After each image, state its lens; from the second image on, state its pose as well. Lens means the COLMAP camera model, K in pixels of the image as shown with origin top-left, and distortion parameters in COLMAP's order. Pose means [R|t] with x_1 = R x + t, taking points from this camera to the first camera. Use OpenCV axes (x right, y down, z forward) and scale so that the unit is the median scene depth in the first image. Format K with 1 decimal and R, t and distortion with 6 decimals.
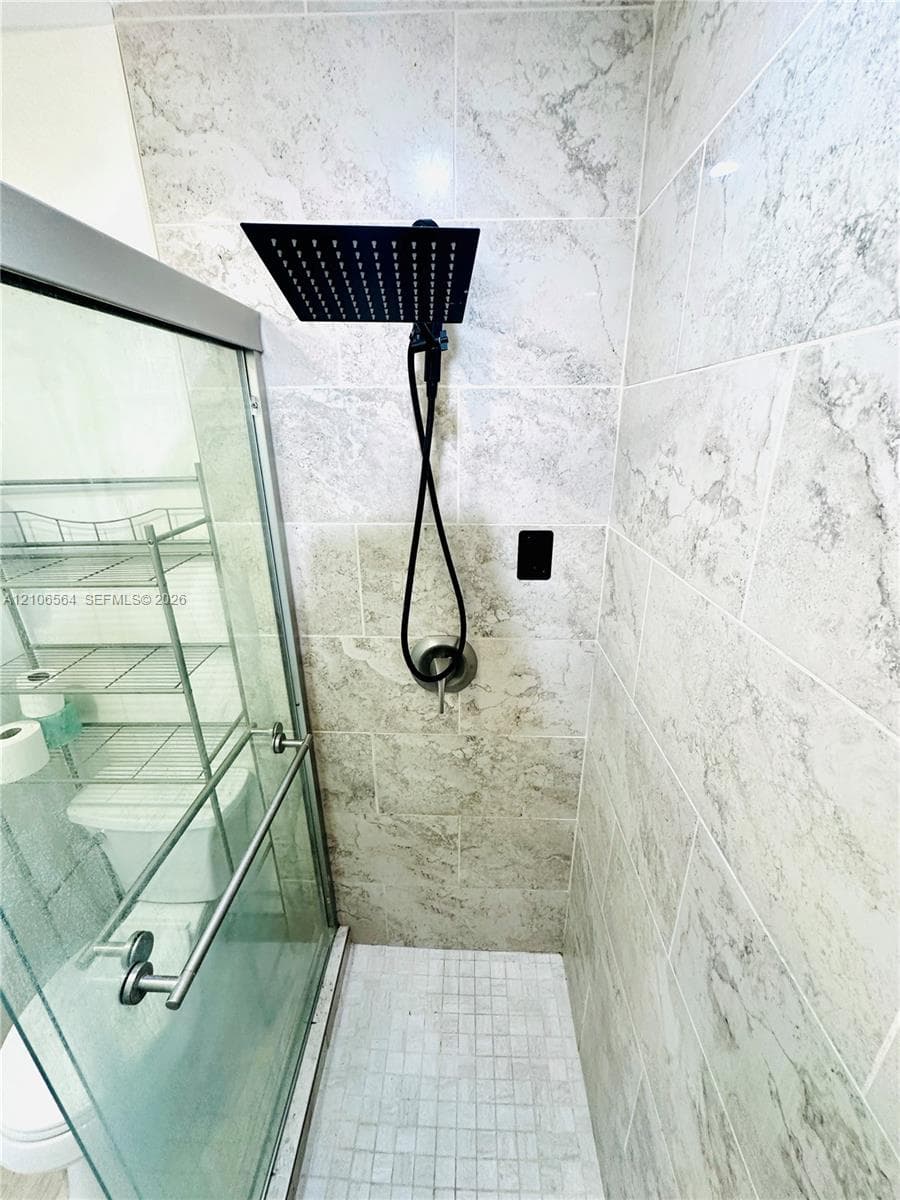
lens RADIAL K [[477.4, 0, 455.3], [0, 477.4, 599.6], [0, 0, 1]] dist [-0.001596, -0.000226]
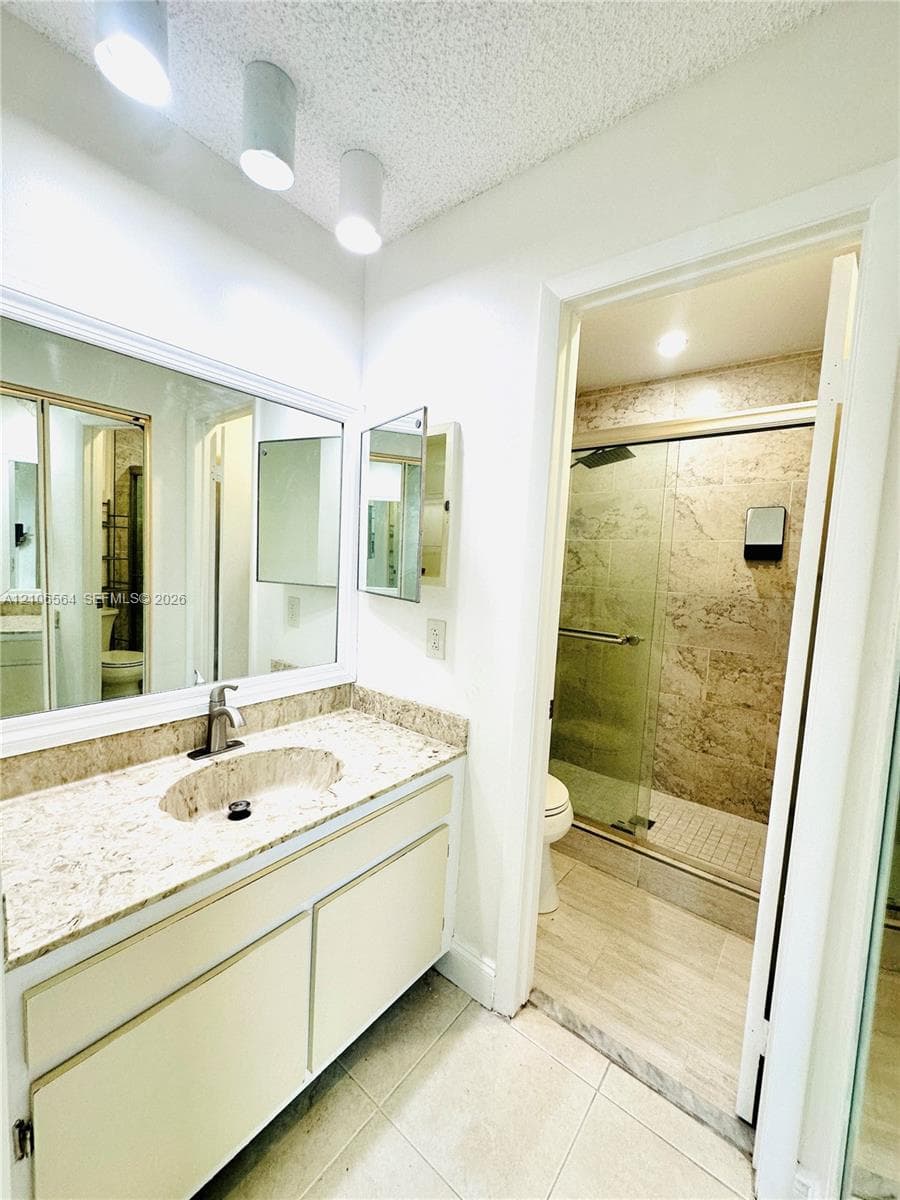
lens RADIAL K [[477.4, 0, 455.3], [0, 477.4, 599.6], [0, 0, 1]] dist [-0.001596, -0.000226]
pose [[0.598557, -0.031350, 0.800467, -2.421763], [0.229925, 0.963914, -0.134178, 0.423750], [-0.767375, 0.264361, 0.584166, -0.031867]]
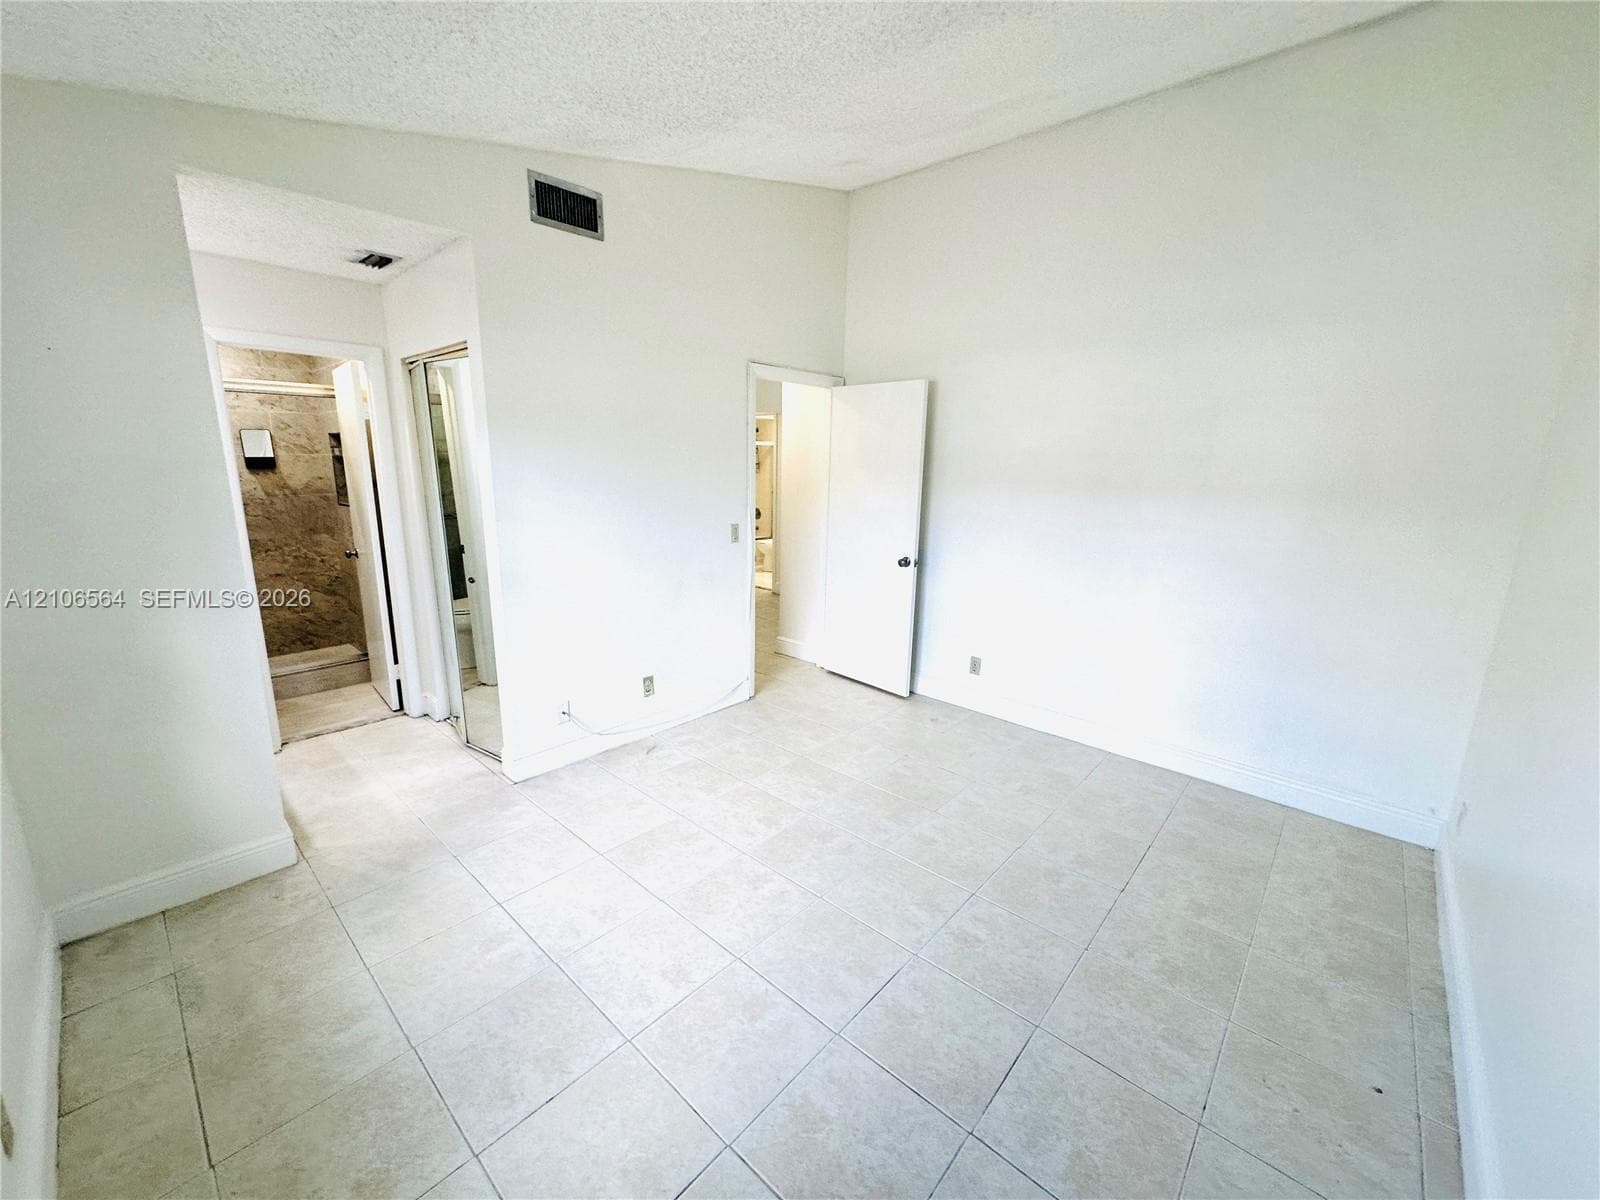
lens RADIAL K [[636.6, 0, 800.0], [0, 636.6, 600.0], [0, 0, 1]] dist [-0.001596, -0.000226]
pose [[-0.762484, -0.145315, 0.630477, -5.196134], [0.214987, 0.862181, 0.458720, -0.138636], [-0.610244, 0.485311, -0.626159, 1.005579]]
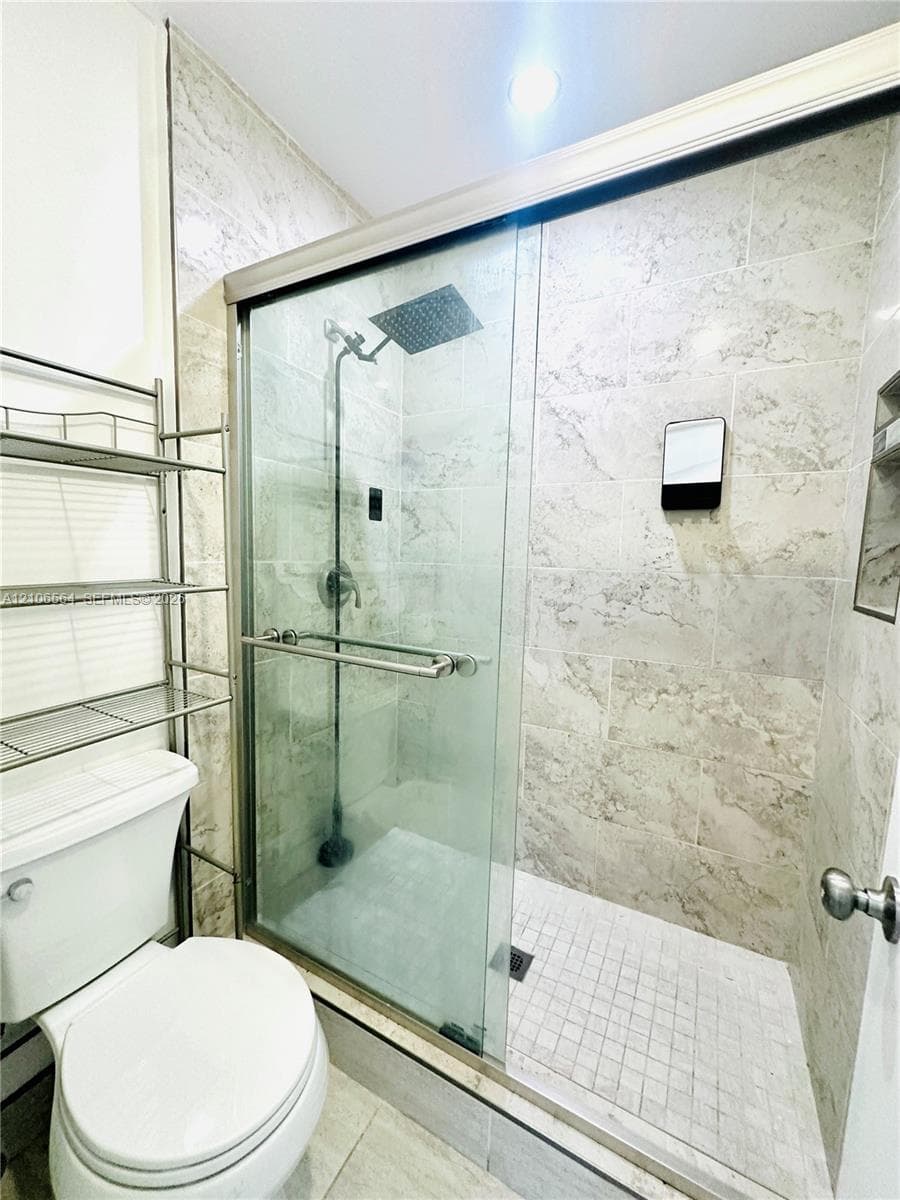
lens RADIAL K [[477.4, 0, 455.3], [0, 477.4, 599.6], [0, 0, 1]] dist [-0.001596, -0.000226]
pose [[0.443982, -0.074066, 0.892970, -1.257128], [0.280968, 0.957824, -0.060252, 0.414014], [-0.850845, 0.277646, 0.446066, 0.157807]]
